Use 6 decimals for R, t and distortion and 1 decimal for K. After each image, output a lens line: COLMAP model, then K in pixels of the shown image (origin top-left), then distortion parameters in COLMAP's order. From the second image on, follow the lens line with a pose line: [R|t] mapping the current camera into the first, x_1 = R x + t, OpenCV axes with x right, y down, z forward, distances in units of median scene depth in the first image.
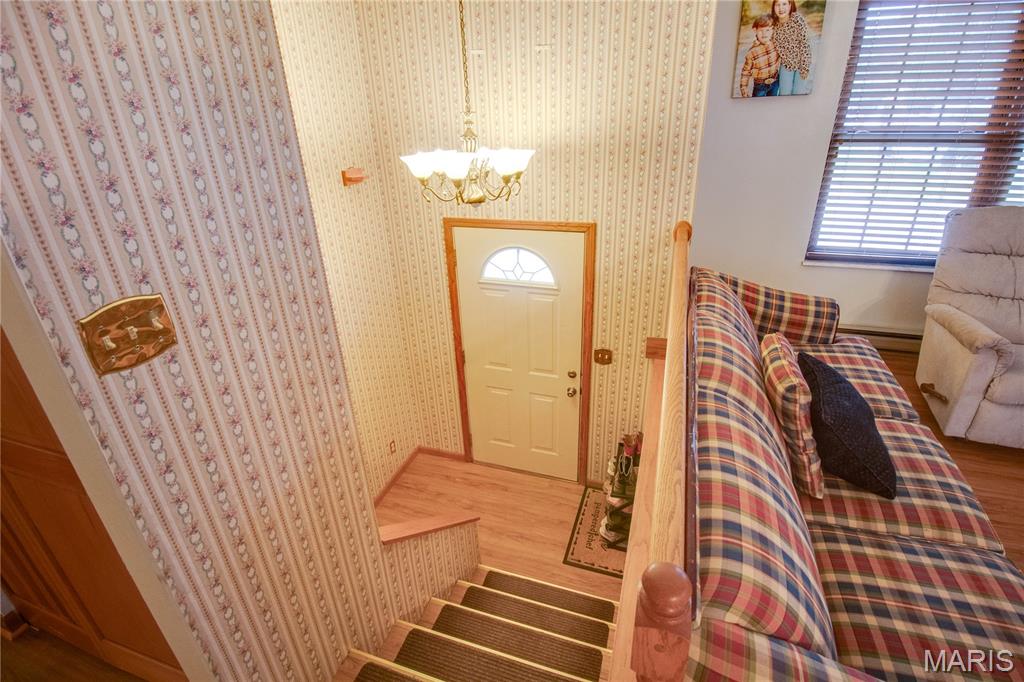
lens RADIAL K [[478.2, 0, 517.3], [0, 478.2, 327.0], [0, 0, 1]] dist [0.000018, -0.012216]
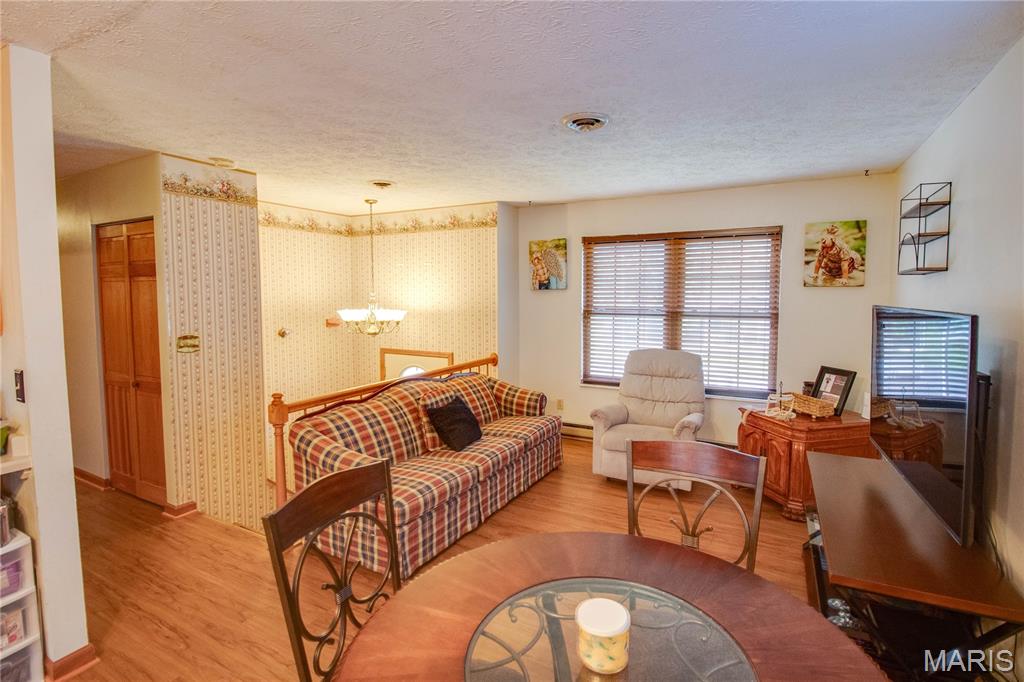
lens RADIAL K [[487.0, 0, 519.2], [0, 487.0, 323.1], [0, 0, 1]] dist [-0.001697, -0.012471]
pose [[0.983571, 0.040476, -0.175925, 0.885769], [-0.100793, 0.931620, -0.349178, 0.346883], [0.149762, 0.361173, 0.920394, -0.798495]]
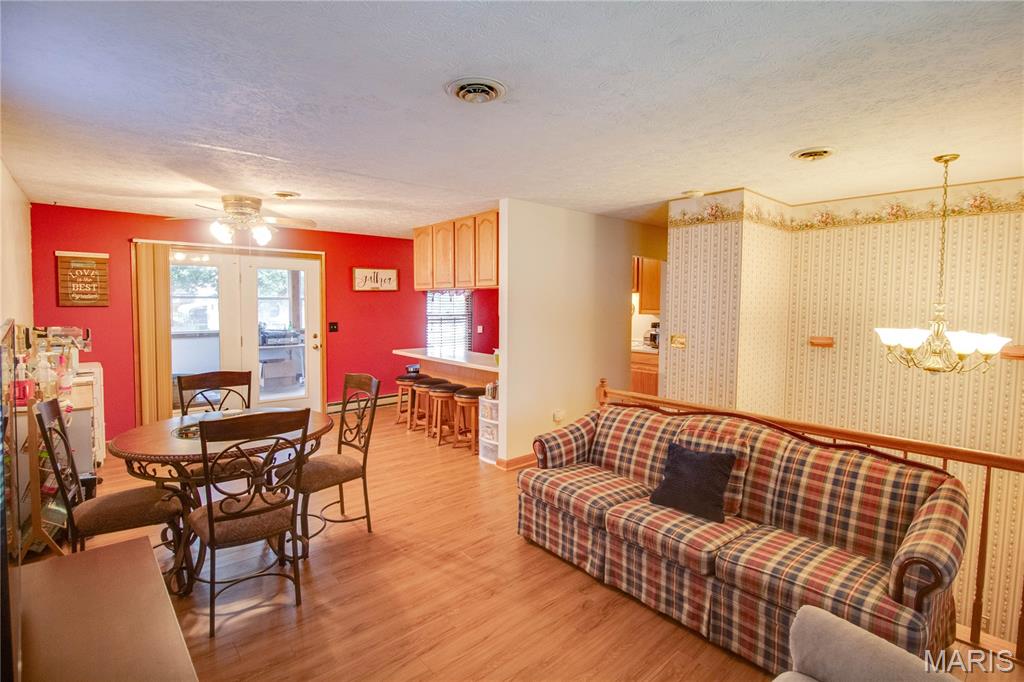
lens RADIAL K [[482.7, 0, 522.9], [0, 482.7, 323.1], [0, 0, 1]] dist [-0.002065, -0.012039]
pose [[-0.496784, 0.067291, -0.865261, 1.558205], [-0.355437, 0.893767, 0.273579, -0.347274], [0.791751, 0.443456, -0.420092, 0.655718]]
